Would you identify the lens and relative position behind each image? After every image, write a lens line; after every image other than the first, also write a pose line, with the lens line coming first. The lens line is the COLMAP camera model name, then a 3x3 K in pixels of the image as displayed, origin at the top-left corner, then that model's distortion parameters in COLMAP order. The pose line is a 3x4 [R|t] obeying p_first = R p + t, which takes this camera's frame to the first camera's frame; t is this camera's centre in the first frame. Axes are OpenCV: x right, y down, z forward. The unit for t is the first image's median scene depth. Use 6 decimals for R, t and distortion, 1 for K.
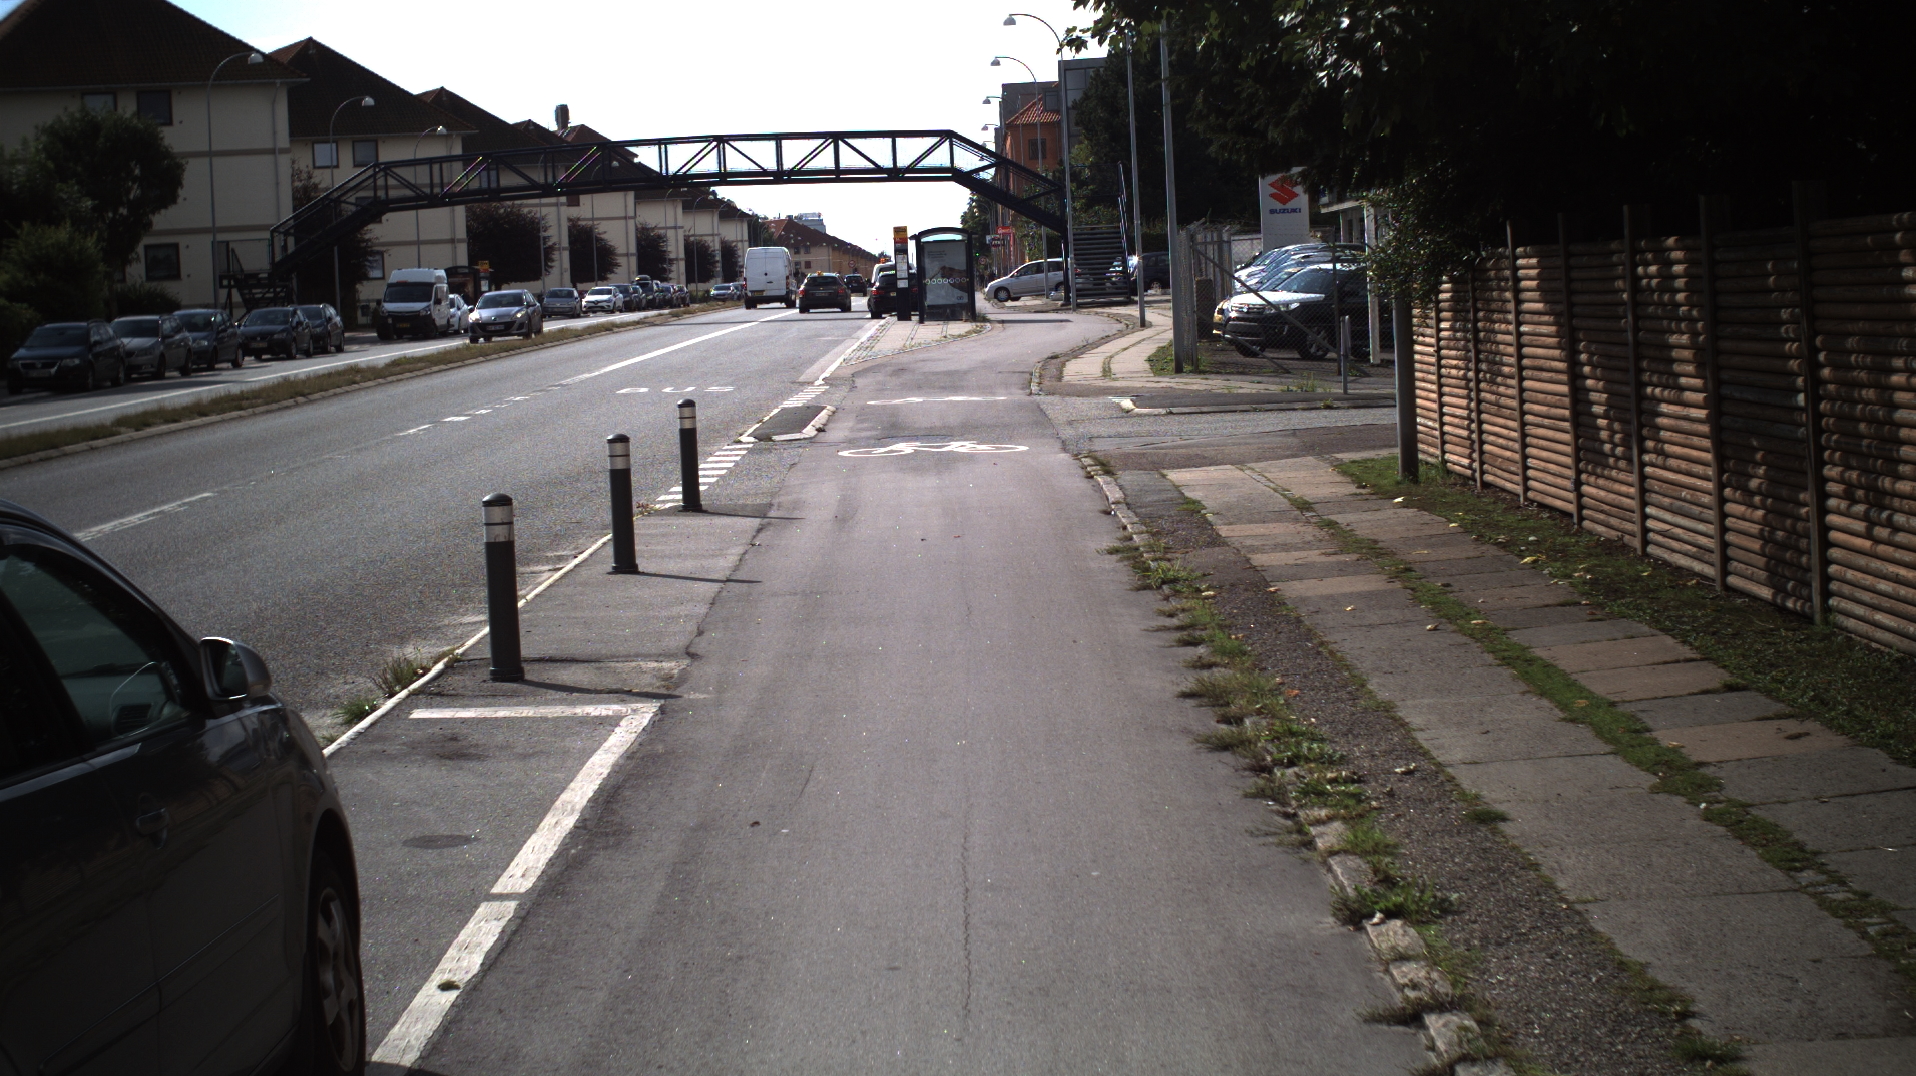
lens RADIAL K [[4447.6, 0, 958.0], [0, 4447.6, 538.0], [0, 0, 1]] dist [-0.332333, -0.162538]
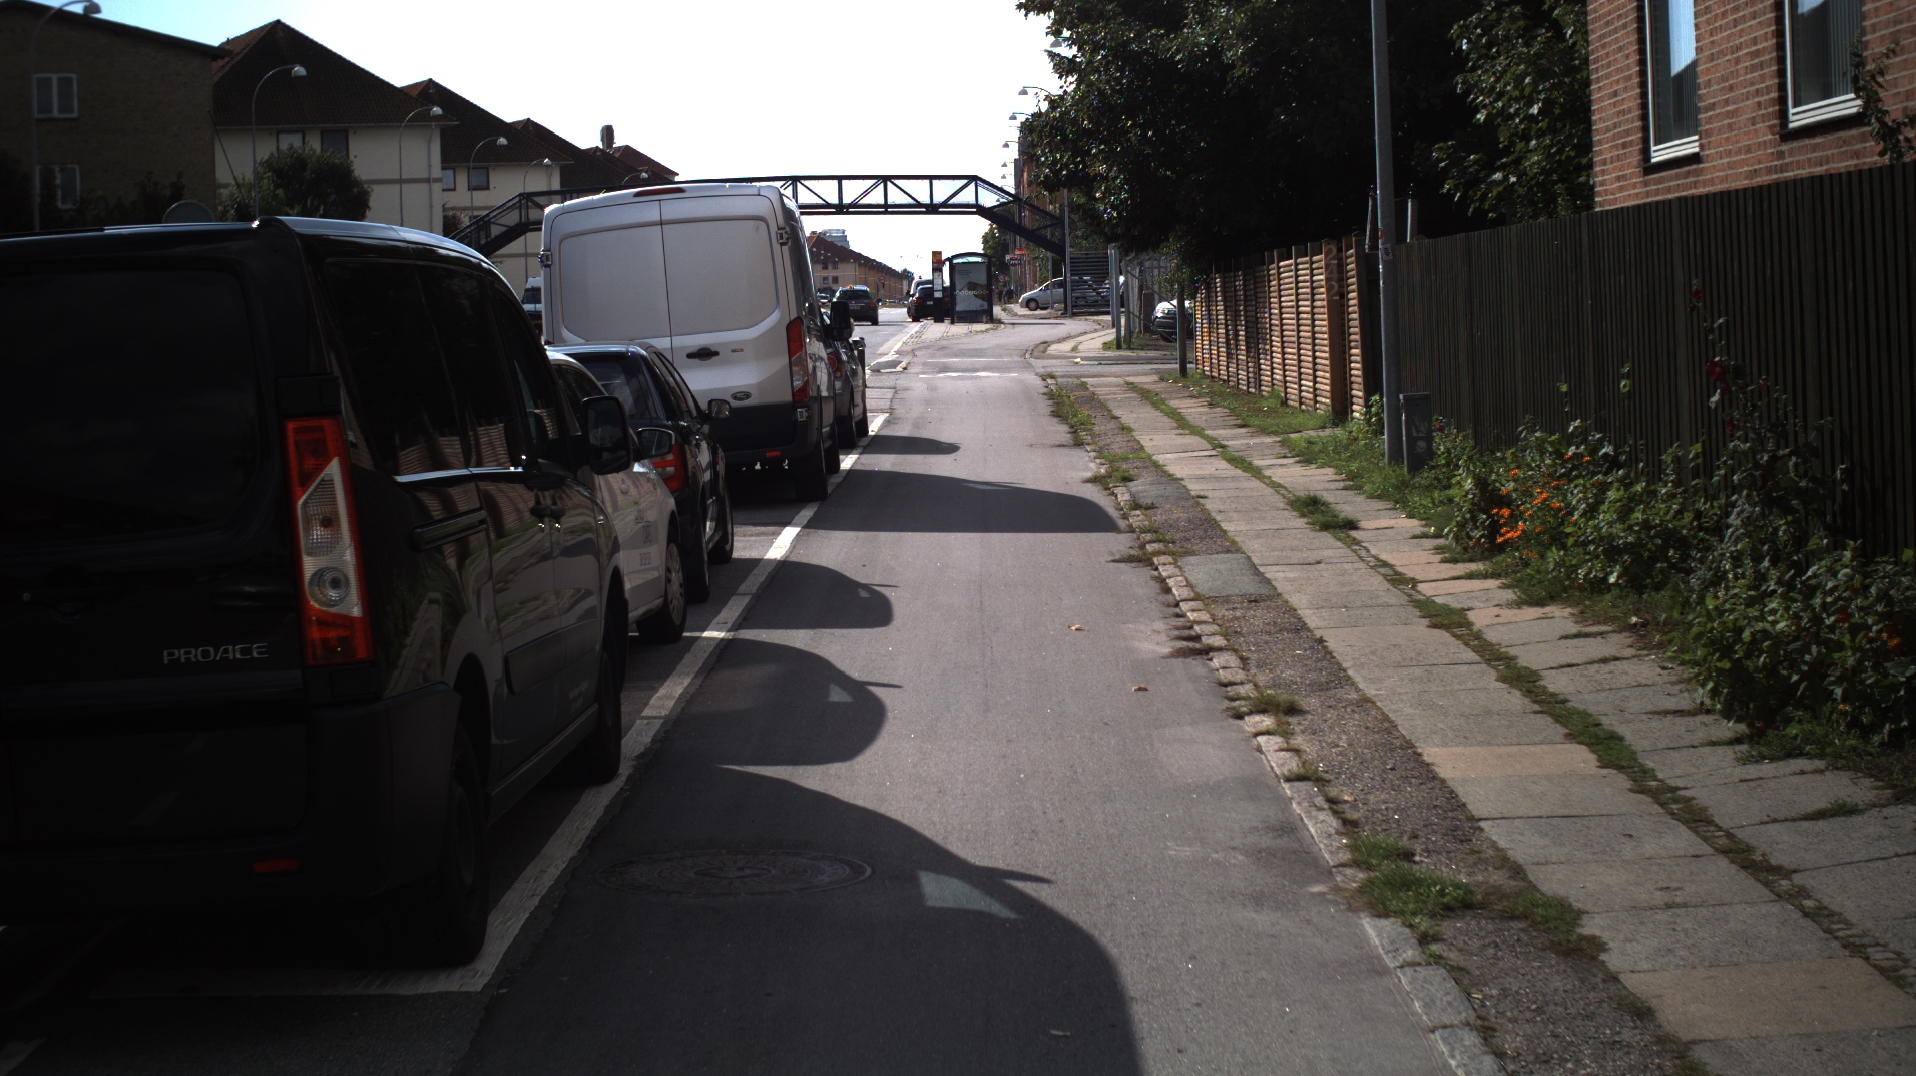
lens RADIAL K [[4447.6, 0, 958.0], [0, 4447.6, 538.0], [0, 0, 1]] dist [-0.332333, -0.162538]
pose [[0.999877, 0.015260, -0.003677, -0.000633], [-0.015274, 0.999876, -0.003881, 0.019713], [0.003617, 0.003936, 0.999986, -0.312710]]
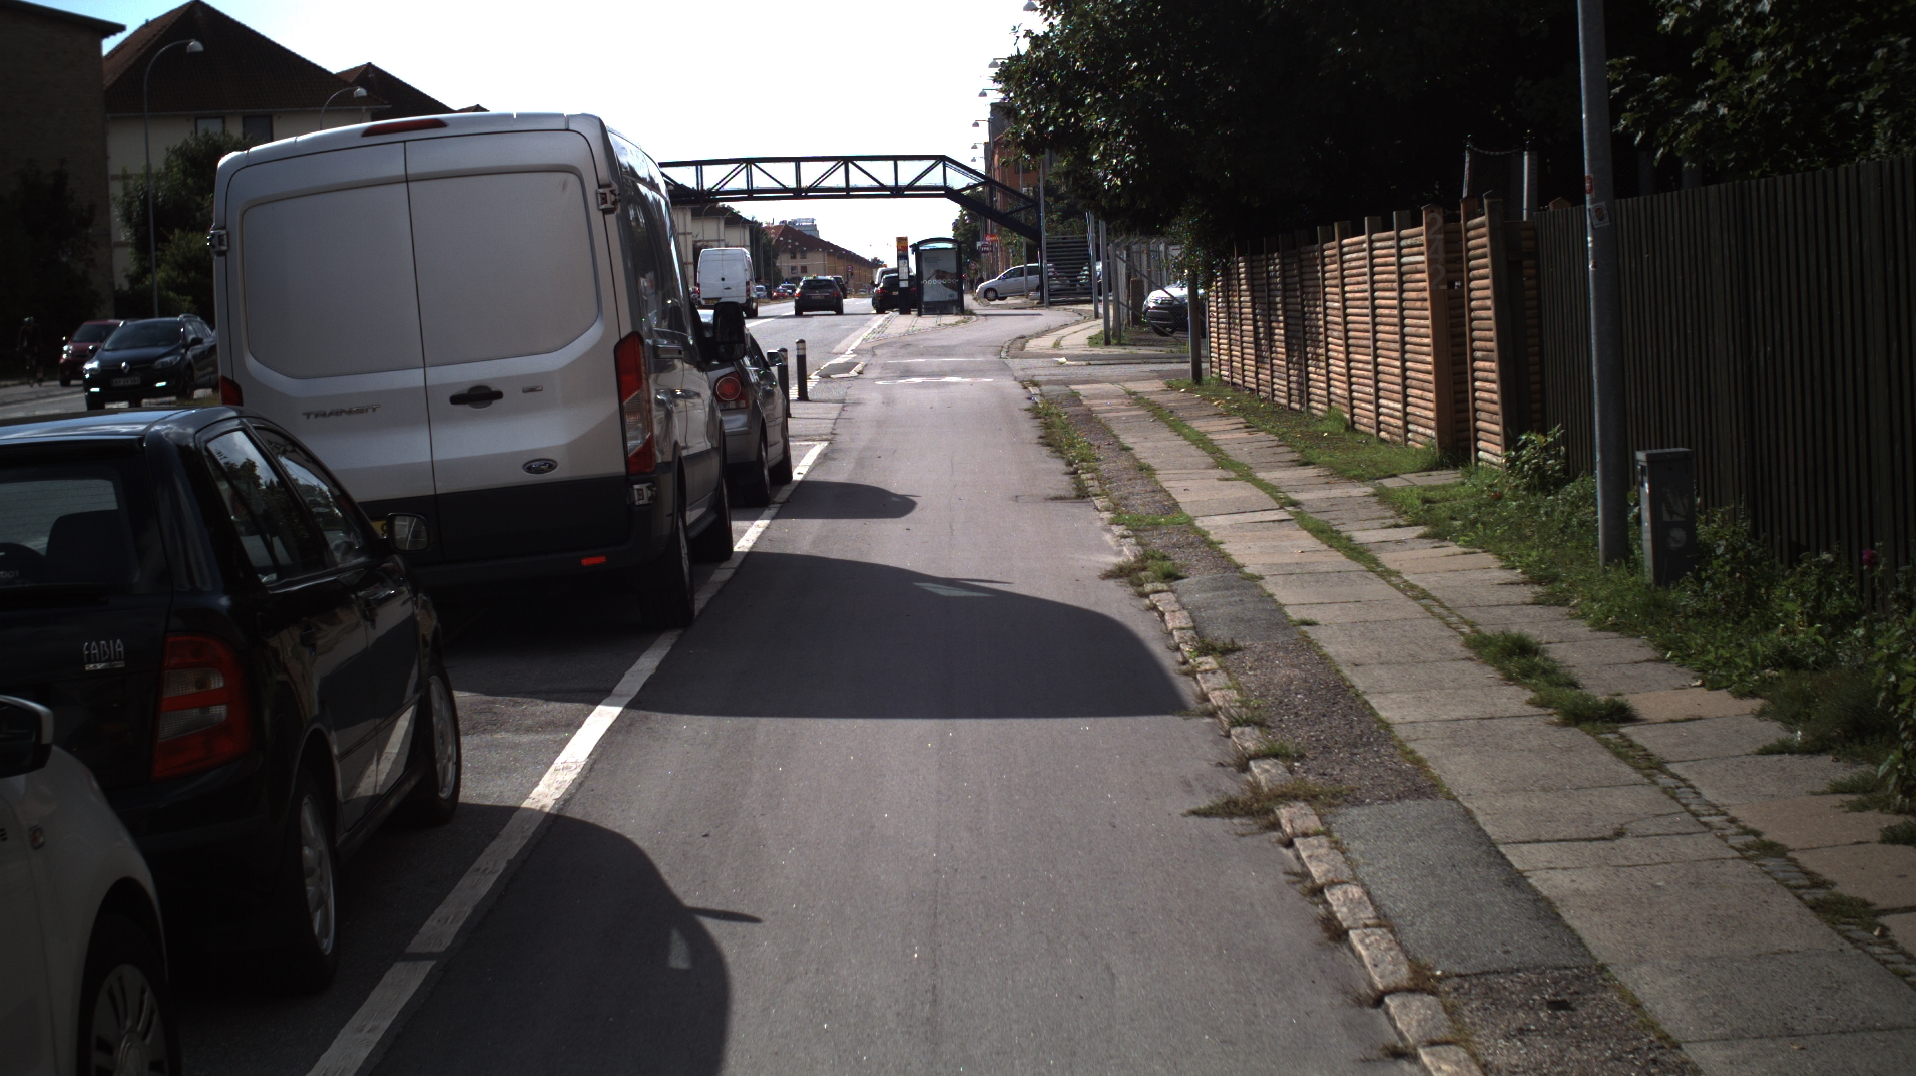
lens RADIAL K [[4447.6, 0, 958.0], [0, 4447.6, 538.0], [0, 0, 1]] dist [-0.332333, -0.162538]
pose [[0.999990, 0.003880, 0.002163, -0.000058], [-0.003877, 0.999992, -0.001221, 0.013277], [-0.002168, 0.001213, 0.999997, -0.208598]]
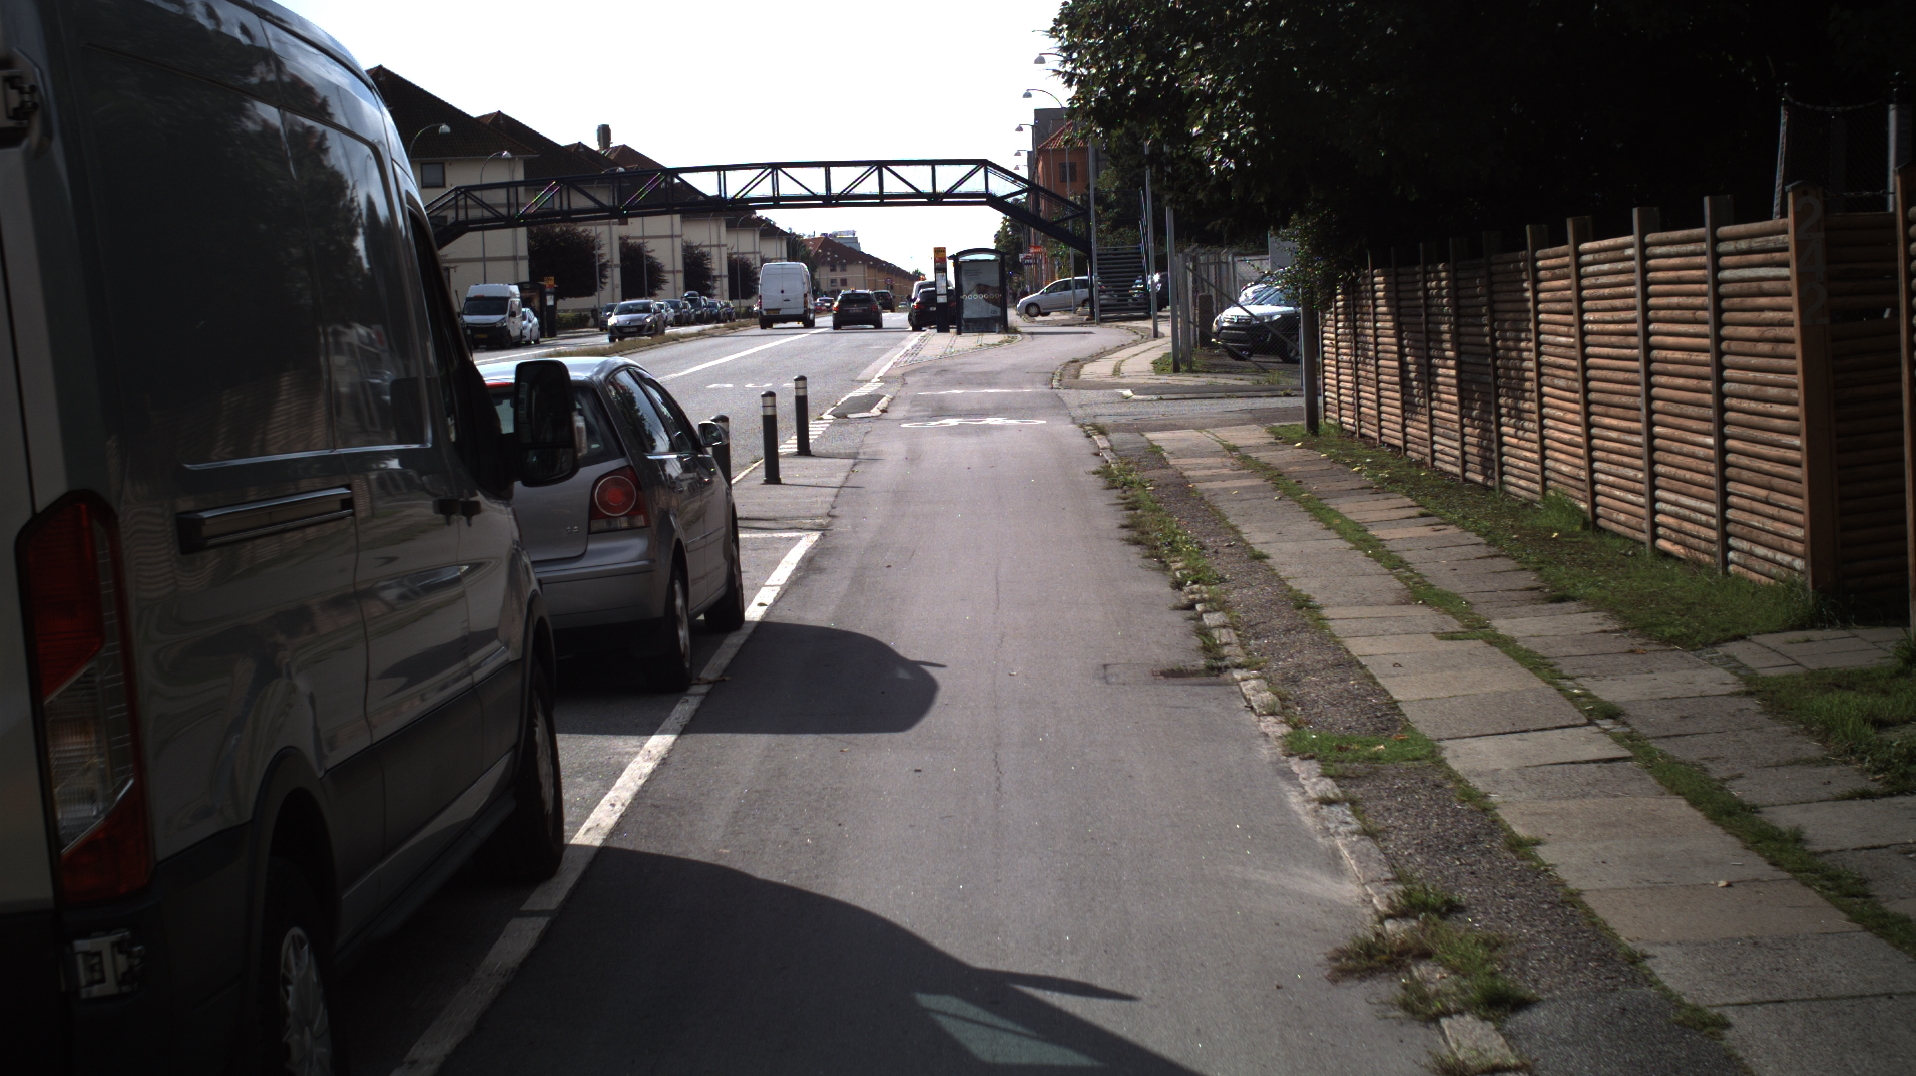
lens RADIAL K [[4447.6, 0, 958.0], [0, 4447.6, 538.0], [0, 0, 1]] dist [-0.332333, -0.162538]
pose [[0.999968, 0.003217, -0.007343, -0.000129], [-0.003246, 0.999987, -0.003998, 0.006558], [0.007330, 0.004022, 0.999965, -0.104323]]
